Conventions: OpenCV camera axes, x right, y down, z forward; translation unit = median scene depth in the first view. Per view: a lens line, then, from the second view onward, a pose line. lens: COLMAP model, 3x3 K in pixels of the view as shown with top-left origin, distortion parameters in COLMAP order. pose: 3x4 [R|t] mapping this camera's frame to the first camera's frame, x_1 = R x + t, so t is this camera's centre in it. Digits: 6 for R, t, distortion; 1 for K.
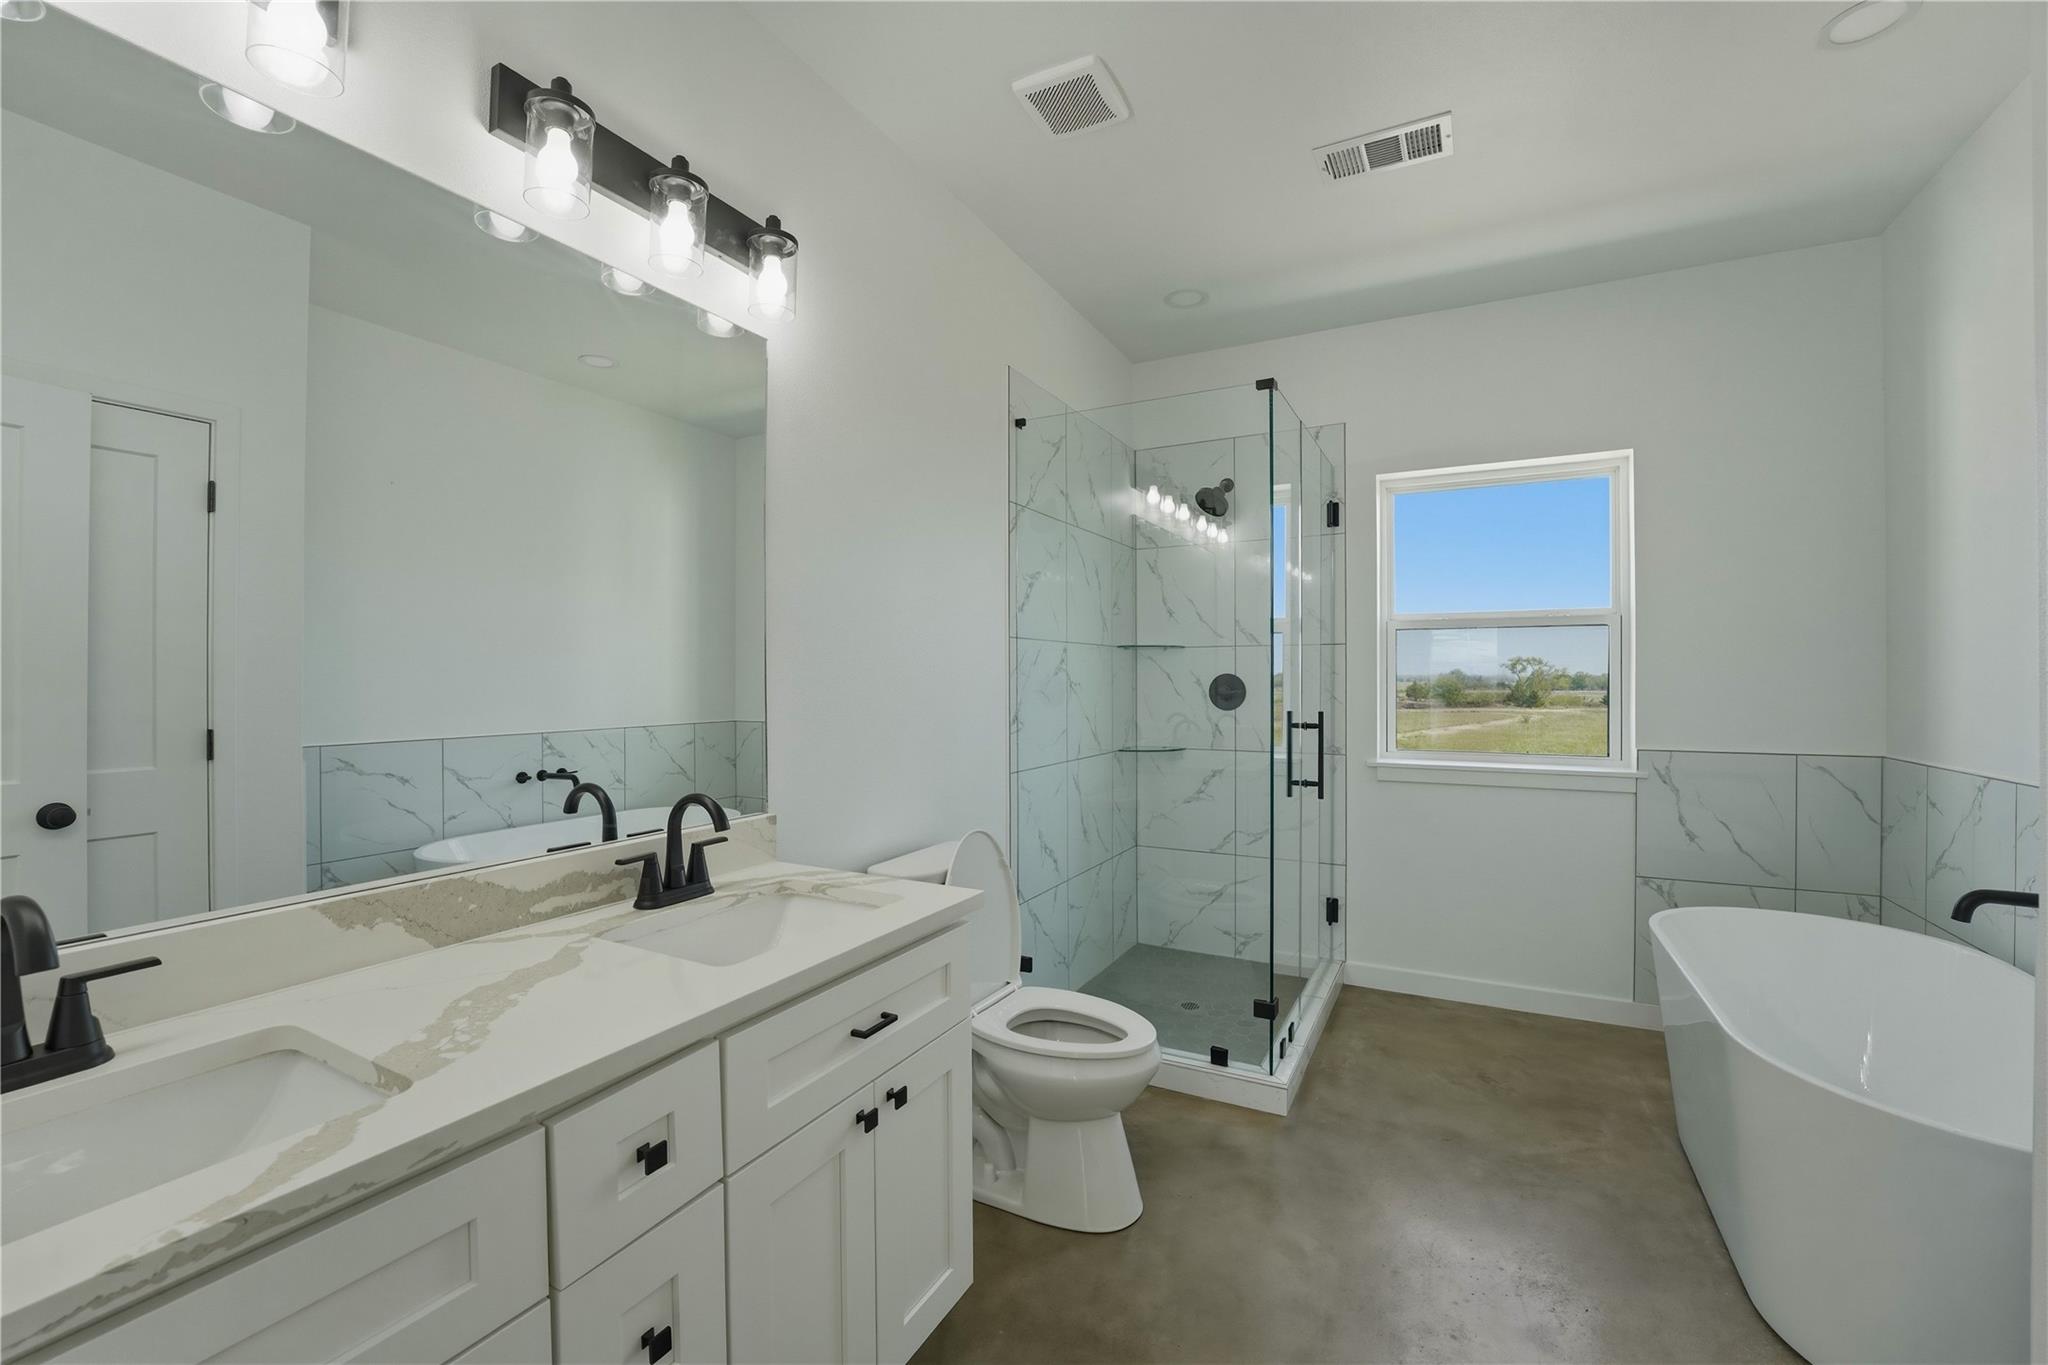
lens RADIAL K [[849.5, 0, 1030.9], [0, 849.5, 687.0], [0, 0, 1]] dist [-0.029767, 0.001201]
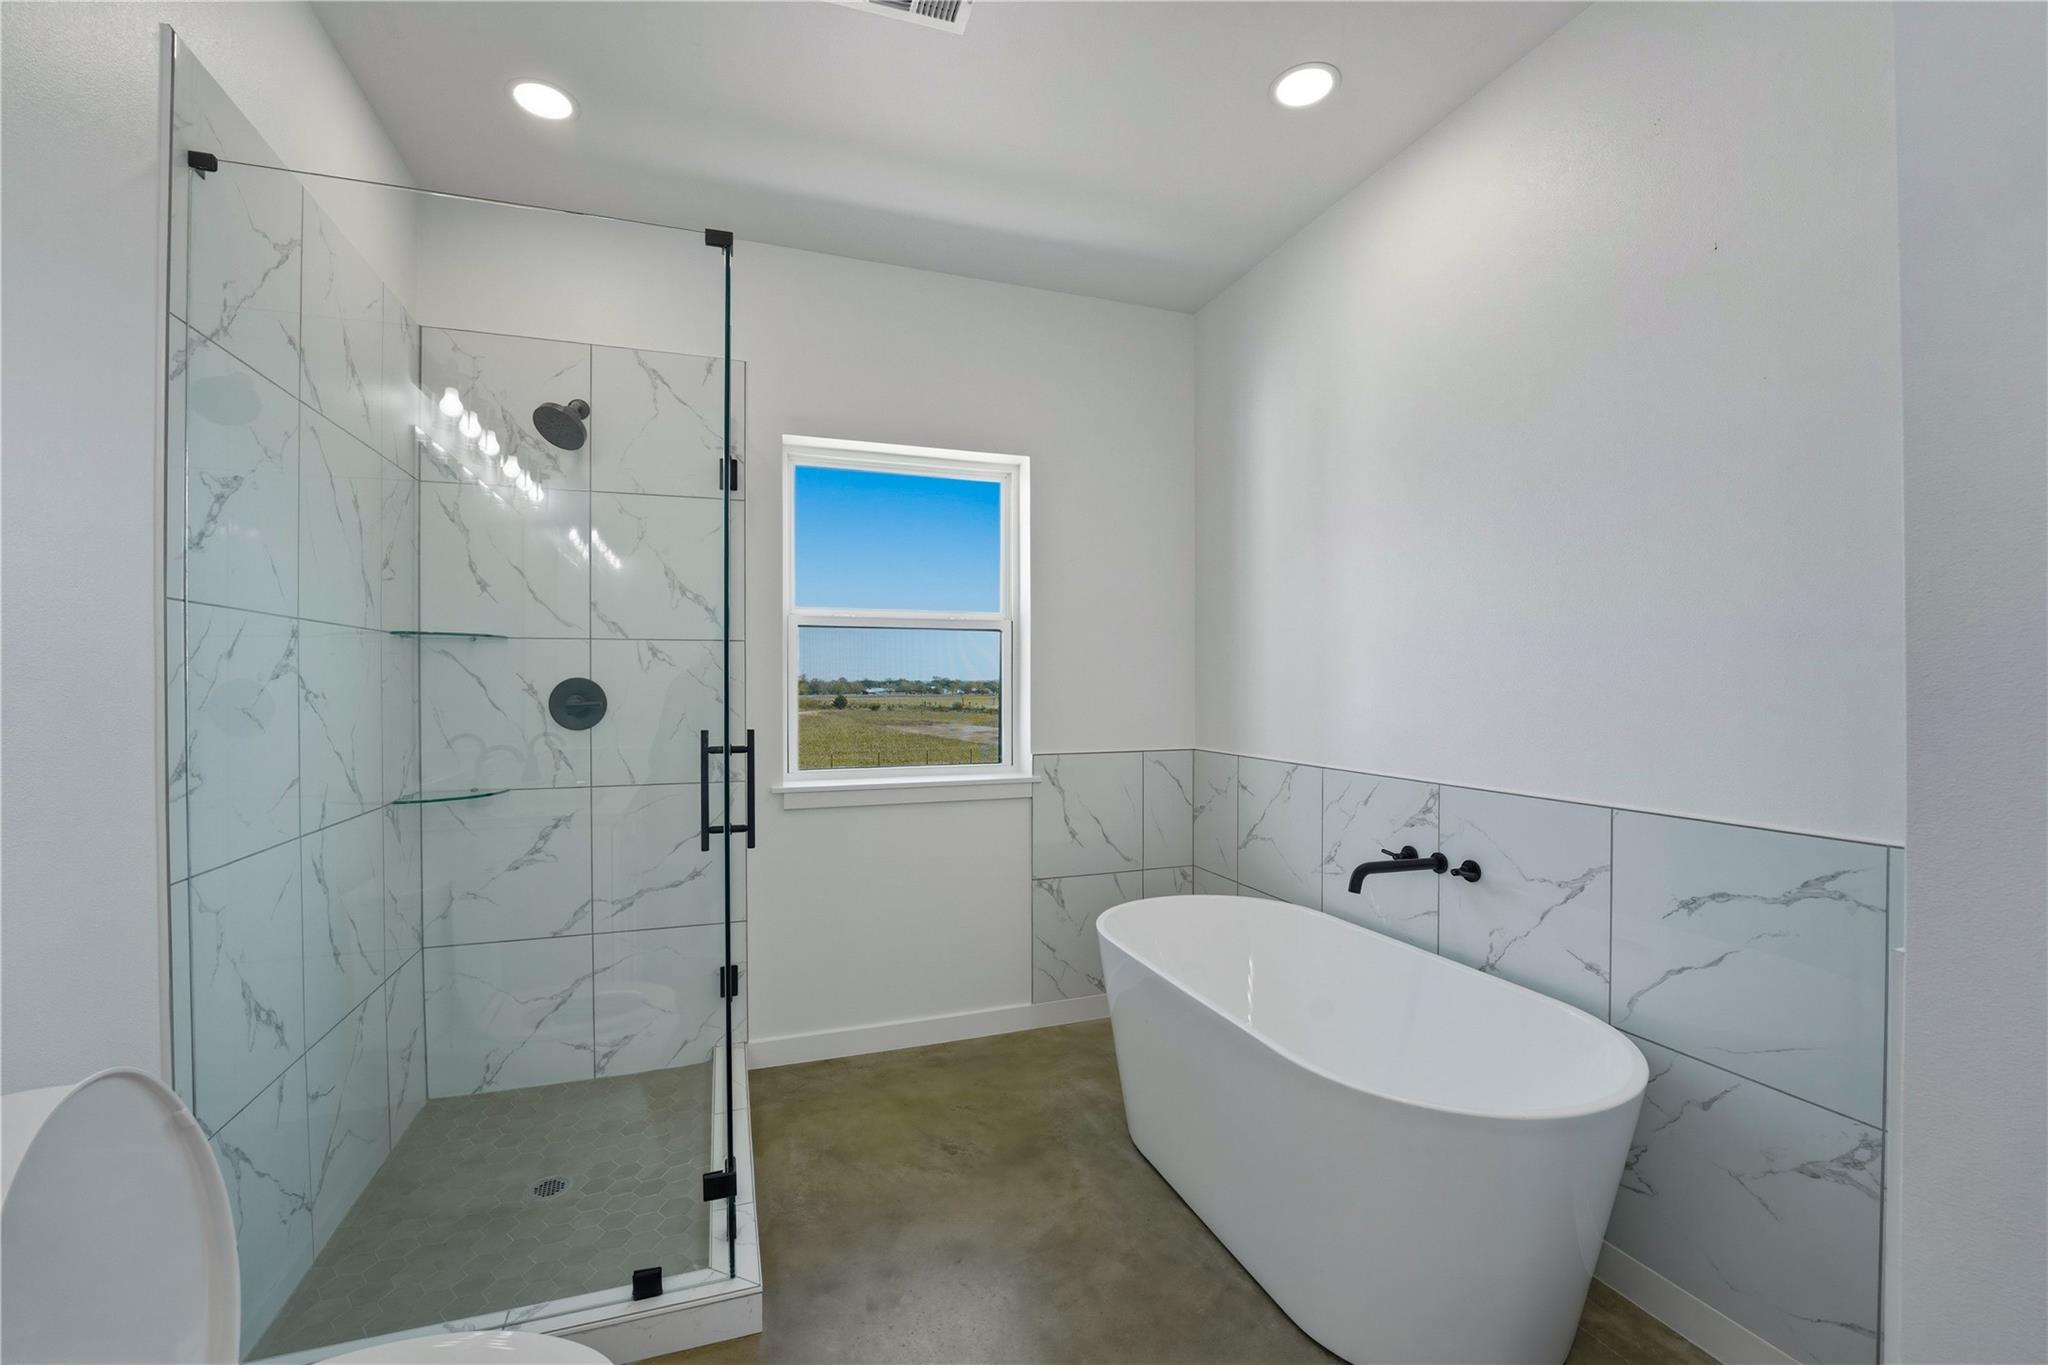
lens RADIAL K [[849.5, 0, 1030.9], [0, 849.5, 687.0], [0, 0, 1]] dist [-0.029767, 0.001201]
pose [[0.677154, -0.002843, 0.735836, -0.031631], [0.008255, 0.999959, -0.003733, -0.003024], [-0.735795, 0.008602, 0.677150, 0.293677]]
